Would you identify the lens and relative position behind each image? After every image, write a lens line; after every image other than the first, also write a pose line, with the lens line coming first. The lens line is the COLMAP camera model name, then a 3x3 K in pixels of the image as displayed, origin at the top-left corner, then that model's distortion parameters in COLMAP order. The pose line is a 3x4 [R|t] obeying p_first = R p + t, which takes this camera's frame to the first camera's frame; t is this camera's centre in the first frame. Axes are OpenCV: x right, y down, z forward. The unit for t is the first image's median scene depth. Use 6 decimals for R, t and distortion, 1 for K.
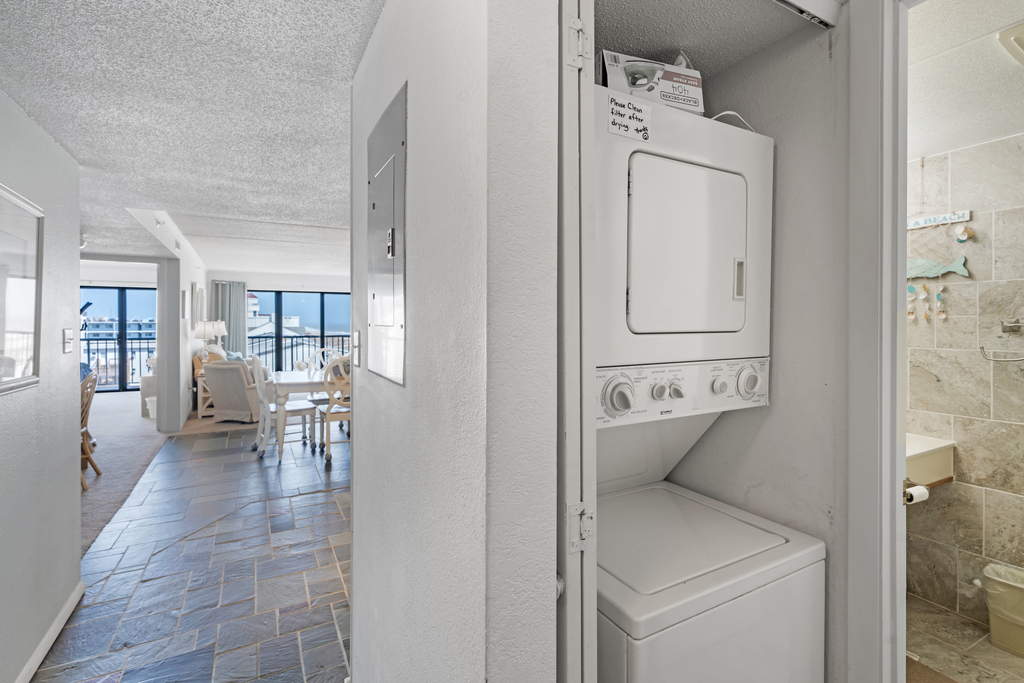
lens RADIAL K [[474.2, 0, 509.5], [0, 474.2, 323.7], [0, 0, 1]] dist [0.007364, -0.001225]
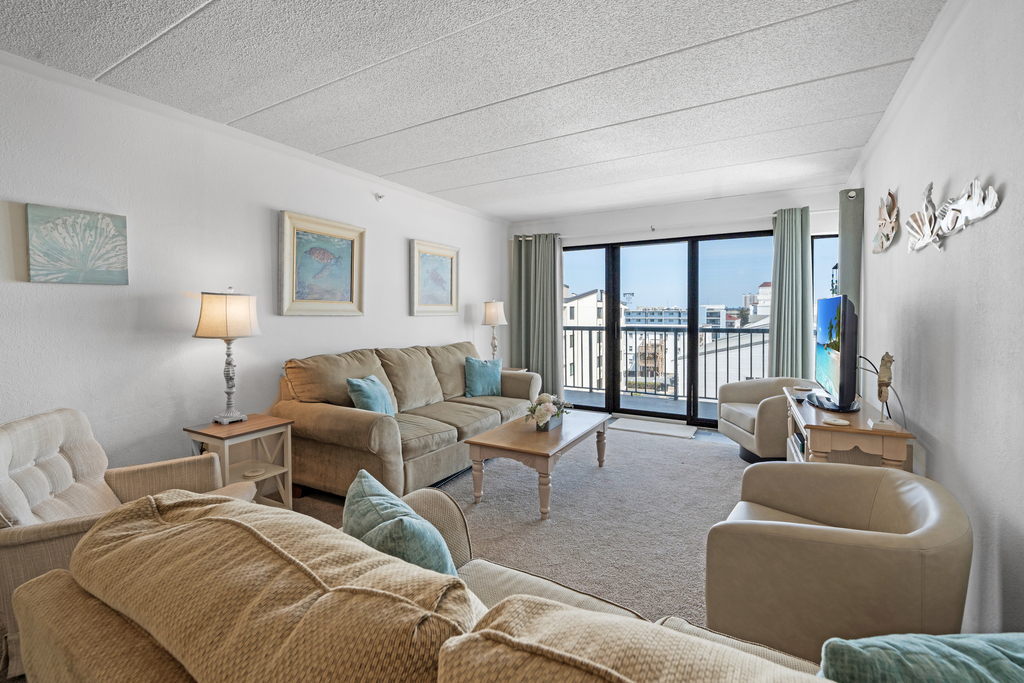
lens RADIAL K [[442.5, 0, 517.6], [0, 442.5, 320.7], [0, 0, 1]] dist [-0.001467, 0.000548]
pose [[0.513311, 0.019775, -0.857975, -0.117112], [-0.003955, 0.999778, 0.020676, 0.007094], [0.858194, -0.007220, 0.513276, 0.681793]]
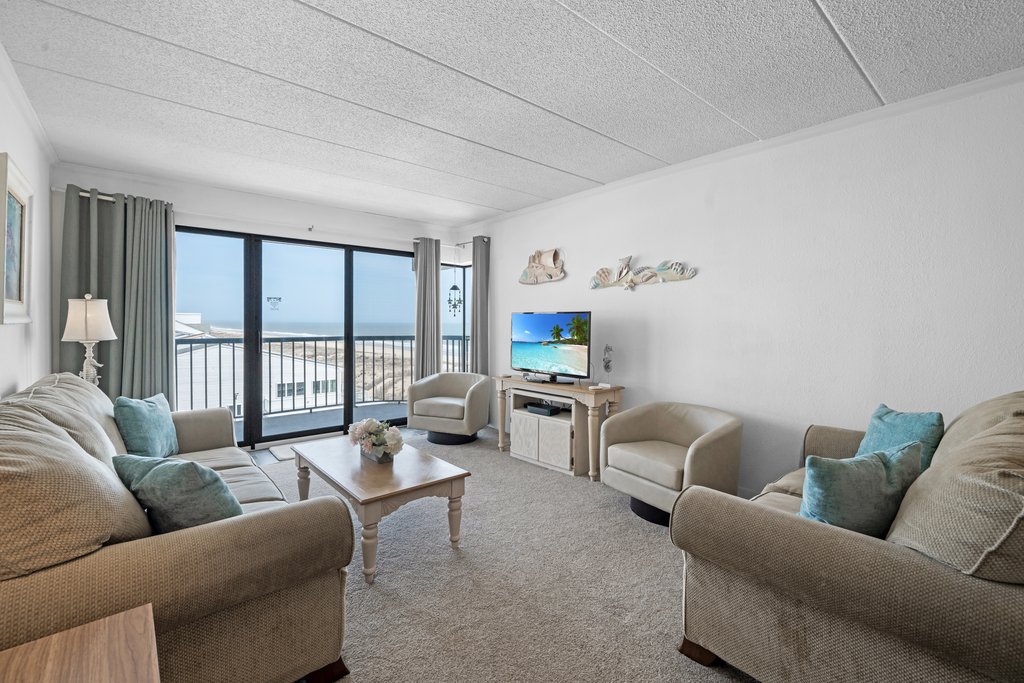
lens RADIAL K [[442.5, 0, 510.0], [0, 442.5, 327.8], [0, 0, 1]] dist [-0.001467, 0.000548]
pose [[0.981439, 0.007462, 0.191629, -0.349898], [-0.009189, 0.999925, 0.008125, 0.009191], [-0.191554, -0.009735, 0.981434, 0.588031]]
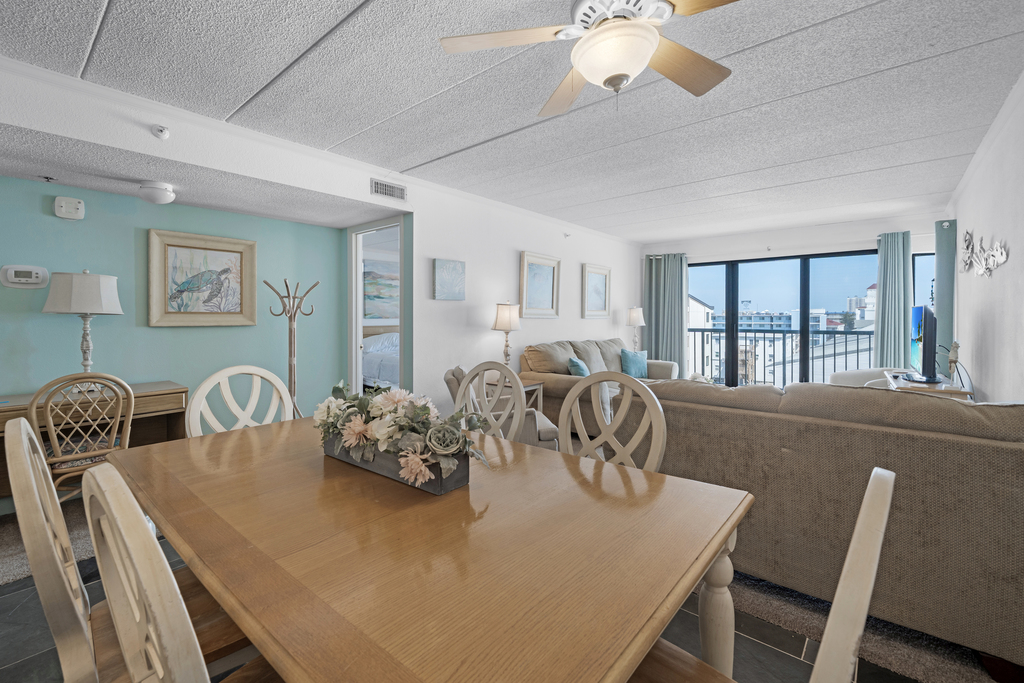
lens RADIAL K [[442.5, 0, 512.5], [0, 442.5, 318.4], [0, 0, 1]] dist [-0.001467, 0.000548]
pose [[0.354077, 0.008700, -0.935176, -0.019223], [-0.005795, 0.999958, 0.007108, 0.007942], [0.935198, 0.002903, 0.354113, 0.519875]]
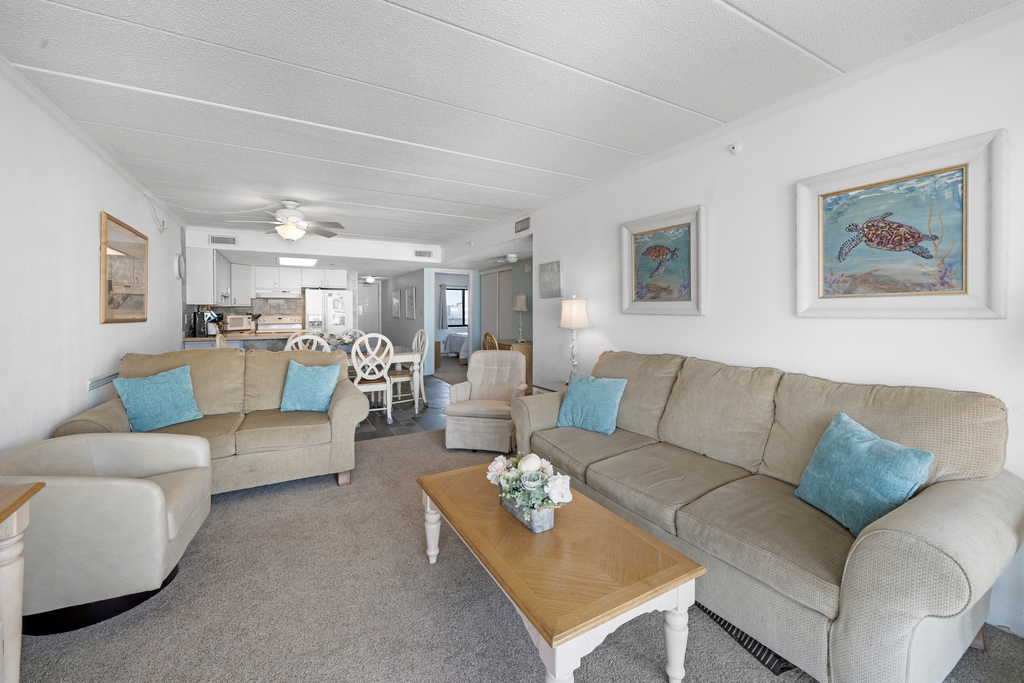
lens RADIAL K [[410.0, 0, 507.5], [0, 410.0, 316.8], [0, 0, 1]] dist [-0.002002, 0.000855]
pose [[-0.999937, 0.006737, 0.008977, -0.373462], [0.006888, 0.999834, 0.016896, 0.006170], [-0.008861, 0.016957, -0.999817, 1.026255]]
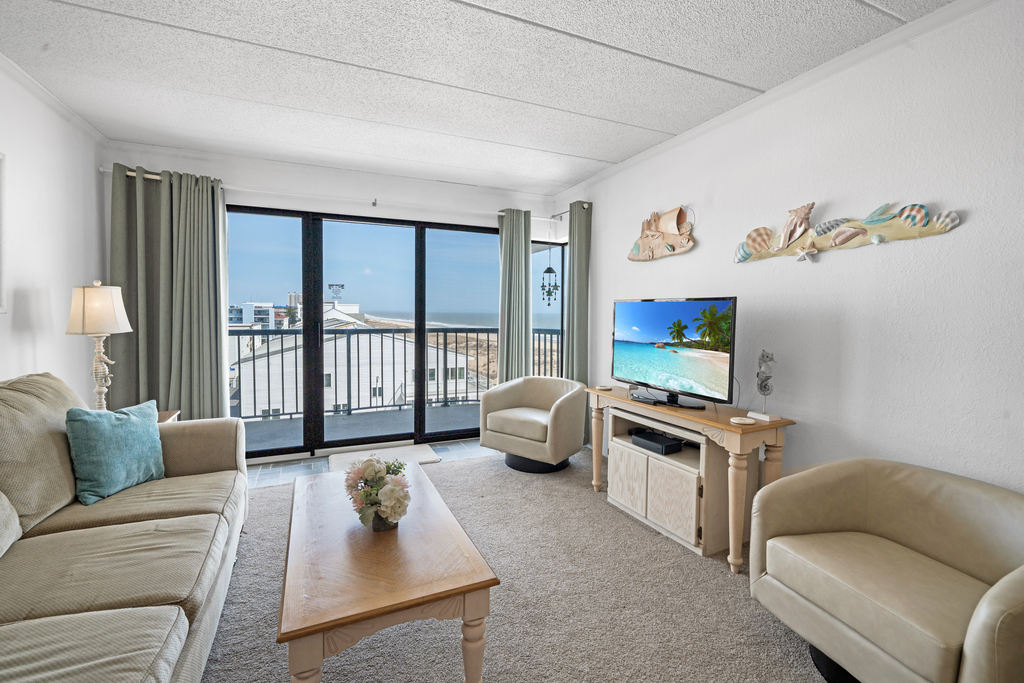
lens RADIAL K [[442.5, 0, 508.1], [0, 442.5, 328.5], [0, 0, 1]] dist [-0.001467, 0.000548]
pose [[0.995120, 0.016010, -0.097360, -0.309676], [-0.012736, 0.999335, 0.034159, 0.007948], [0.097842, -0.032753, 0.994663, 0.693446]]
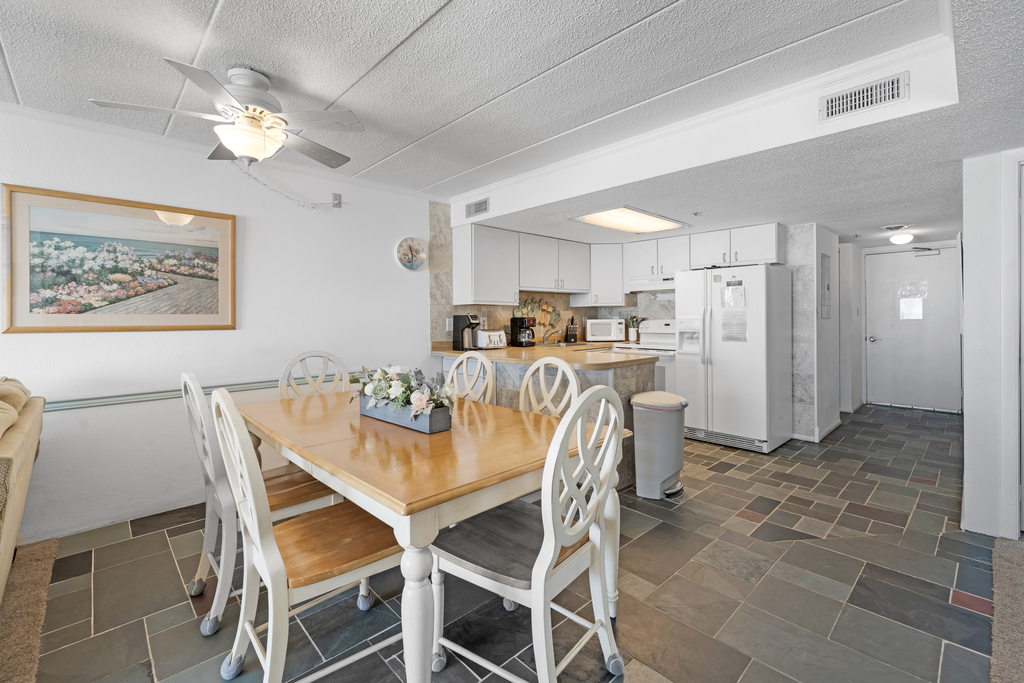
lens RADIAL K [[442.5, 0, 517.1], [0, 442.5, 318.8], [0, 0, 1]] dist [-0.001467, 0.000548]
pose [[-0.263375, 0.002785, 0.964690, -0.380422], [0.014455, 0.999895, 0.001060, 0.009931], [-0.964585, 0.014224, -0.263387, 0.534804]]
